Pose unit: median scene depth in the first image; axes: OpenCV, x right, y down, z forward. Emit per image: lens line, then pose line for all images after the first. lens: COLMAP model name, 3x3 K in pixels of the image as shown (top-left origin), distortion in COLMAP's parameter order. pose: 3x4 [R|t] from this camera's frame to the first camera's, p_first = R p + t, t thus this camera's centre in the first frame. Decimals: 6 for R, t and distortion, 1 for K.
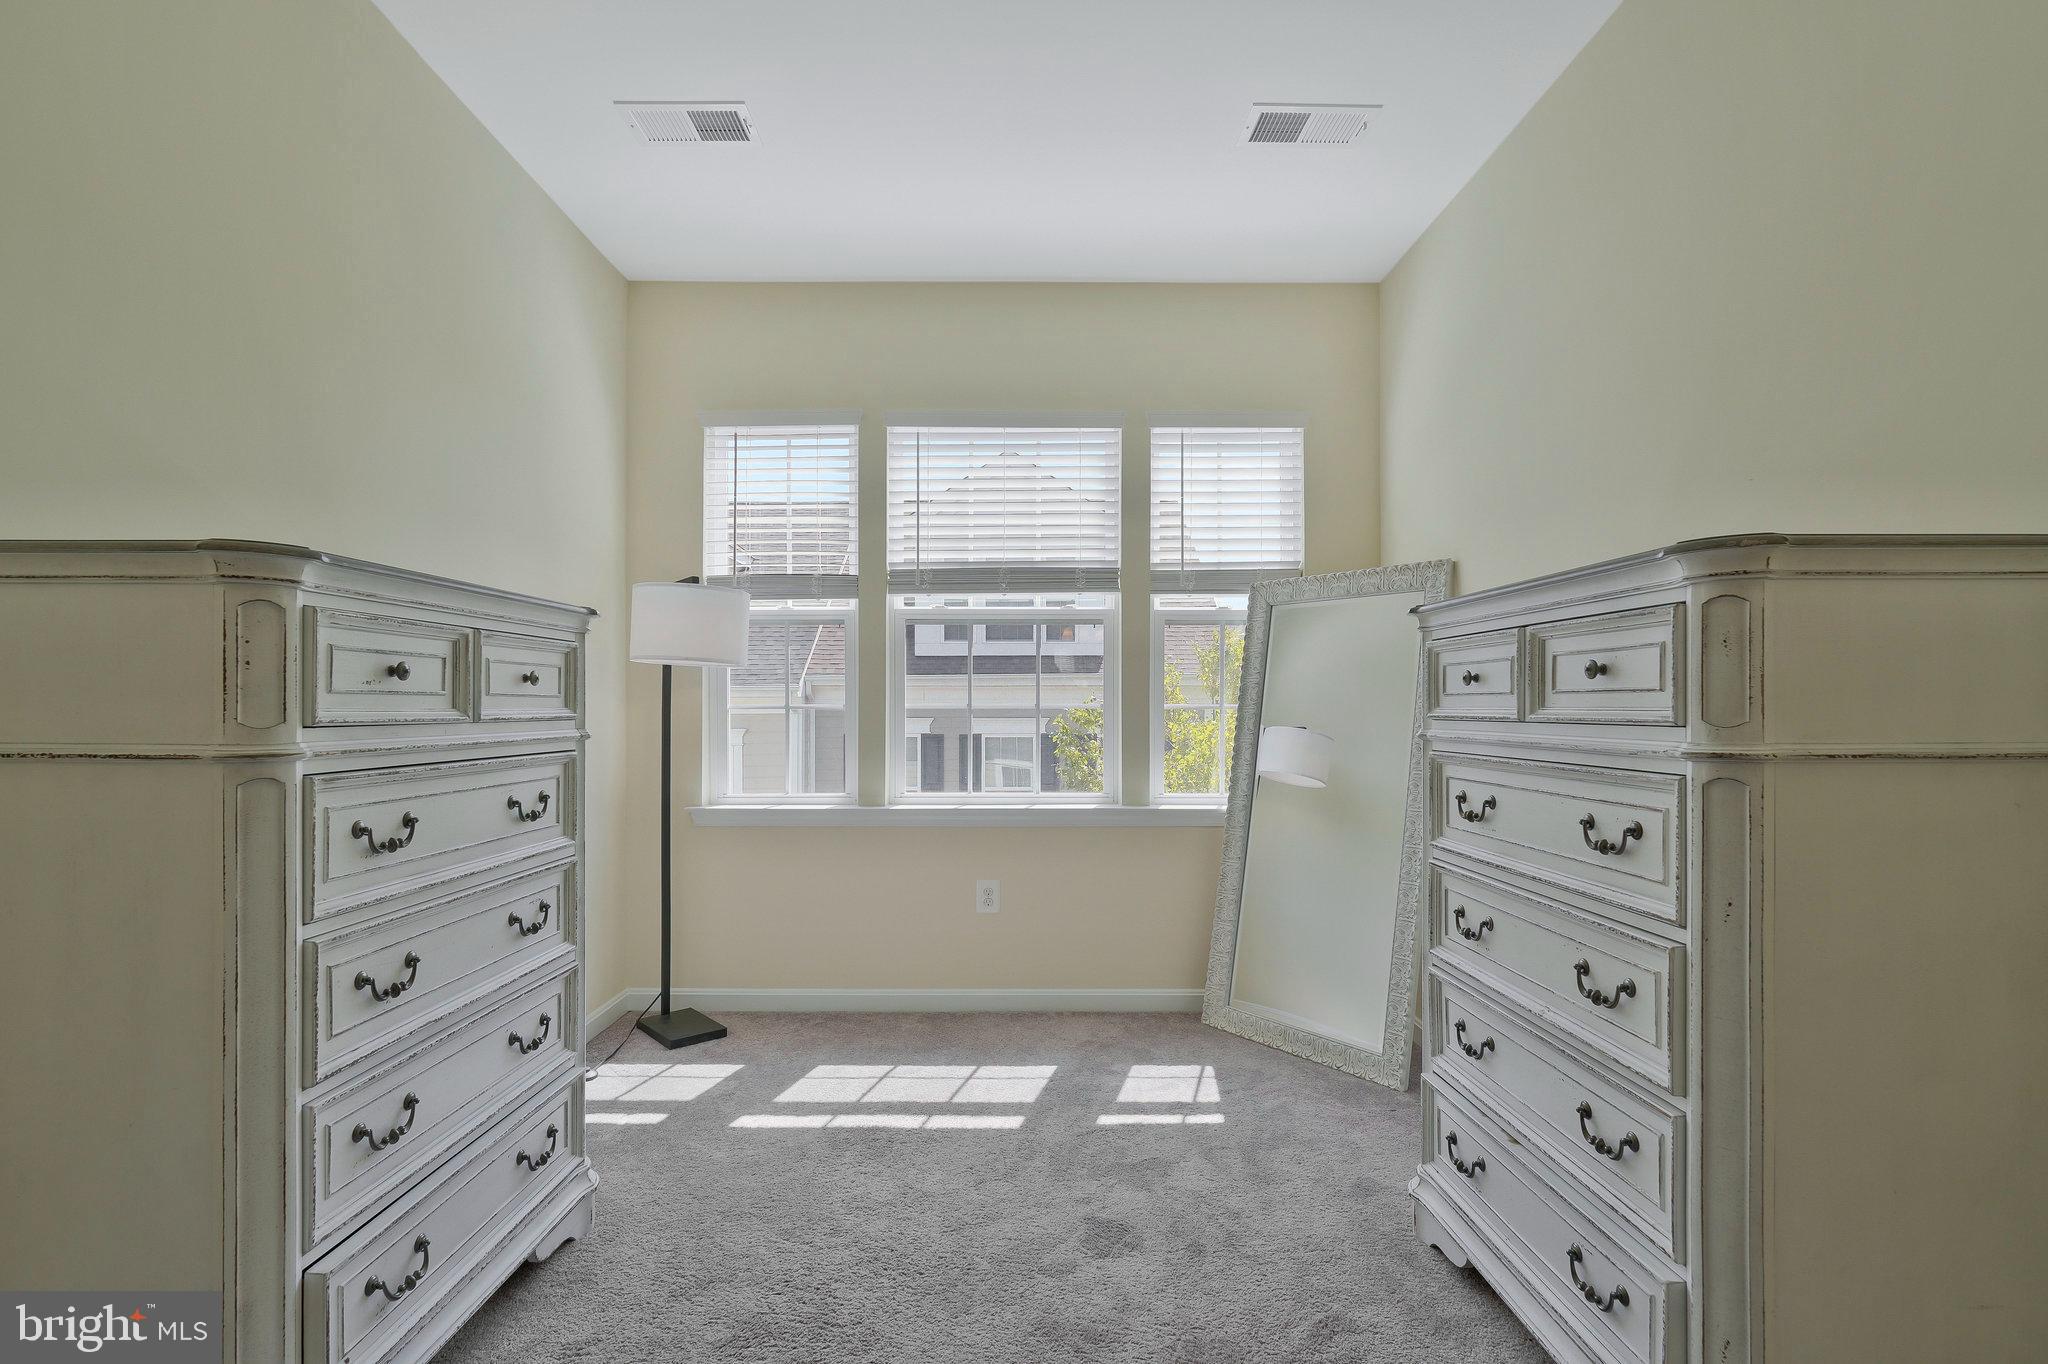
lens RADIAL K [[941.7, 0, 1027.7], [0, 941.7, 692.9], [0, 0, 1]] dist [-0.006240, 0.000220]
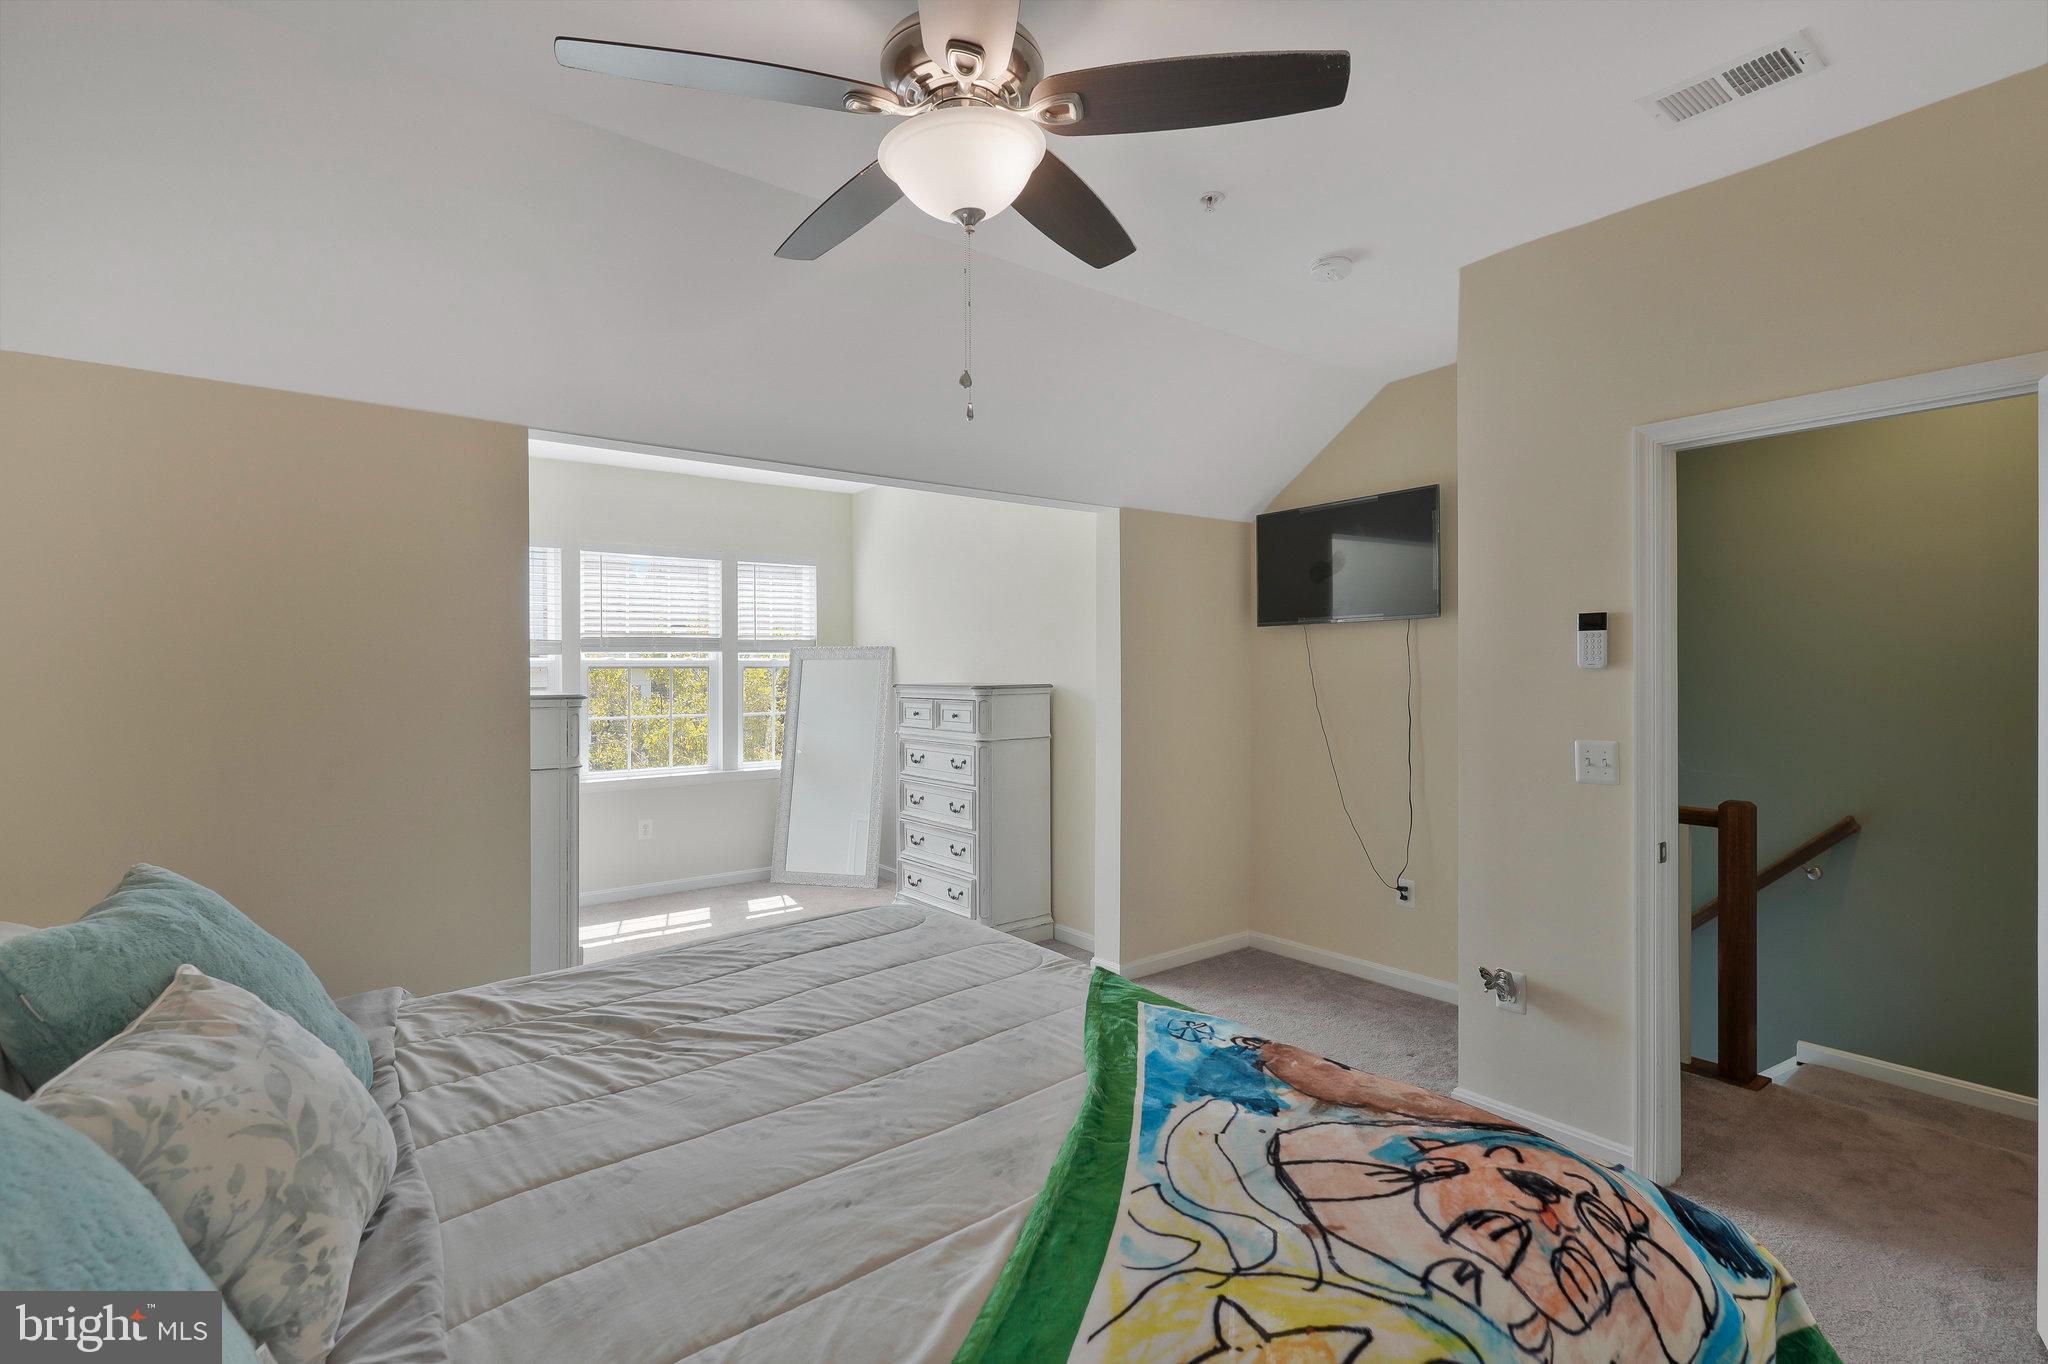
lens RADIAL K [[941.7, 0, 1030.9], [0, 941.7, 671.3], [0, 0, 1]] dist [-0.006240, 0.000220]
pose [[0.797845, -0.006812, 0.602824, -0.911130], [-0.002652, 0.999887, 0.014807, -0.174801], [-0.602857, -0.013412, 0.797737, -1.397829]]
